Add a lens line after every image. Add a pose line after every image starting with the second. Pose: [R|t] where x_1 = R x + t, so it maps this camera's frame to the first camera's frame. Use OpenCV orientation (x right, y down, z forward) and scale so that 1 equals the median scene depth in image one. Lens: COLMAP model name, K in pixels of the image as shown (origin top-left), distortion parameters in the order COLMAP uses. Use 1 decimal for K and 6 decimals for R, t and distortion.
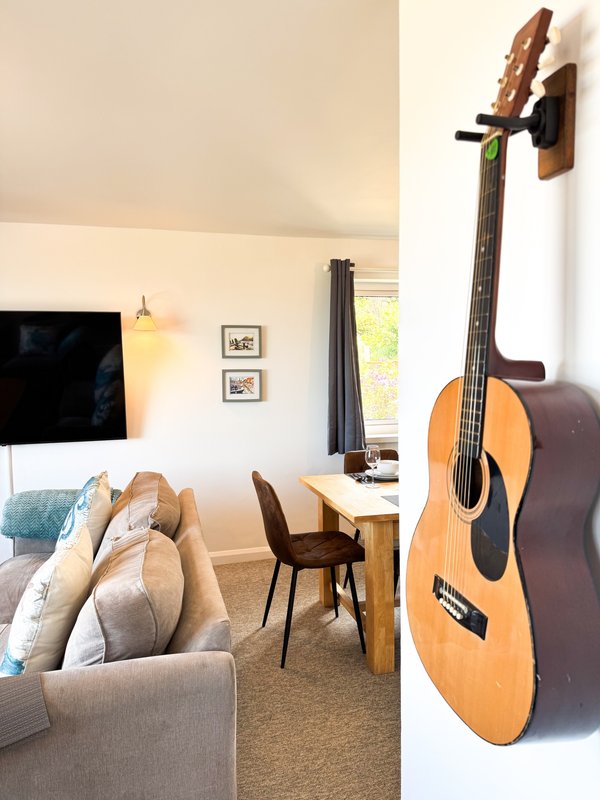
lens RADIAL K [[558.6, 0, 297.4], [0, 558.6, 403.4], [0, 0, 1]] dist [0.175029, -0.284152]
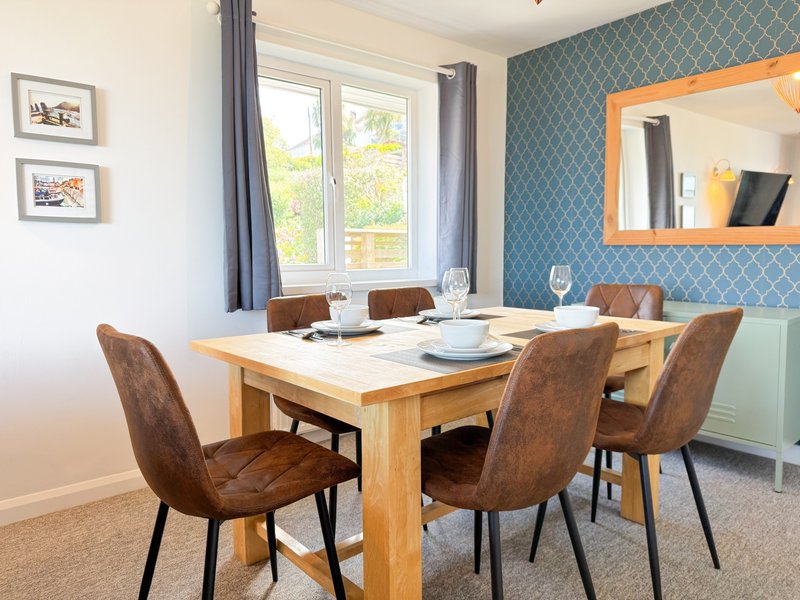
lens RADIAL K [[564.9, 0, 400.3], [0, 564.9, 304.8], [0, 0, 1]] dist [0.069375, -0.086047]
pose [[0.903389, -0.032468, 0.427591, -0.041454], [0.023068, 0.999365, 0.027146, 0.072509], [-0.428201, -0.014660, 0.903565, 0.354701]]
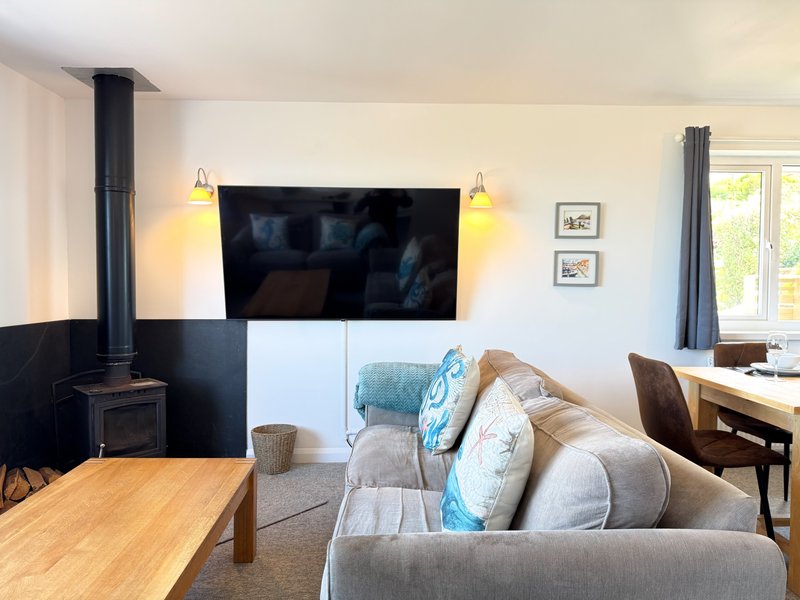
lens RADIAL K [[564.9, 0, 400.3], [0, 564.9, 304.8], [0, 0, 1]] dist [0.069375, -0.086047]
pose [[0.974854, 0.030484, -0.220748, -0.173715], [-0.035400, 0.999205, -0.018347, 0.055259], [0.220013, 0.025700, 0.975158, 0.036758]]
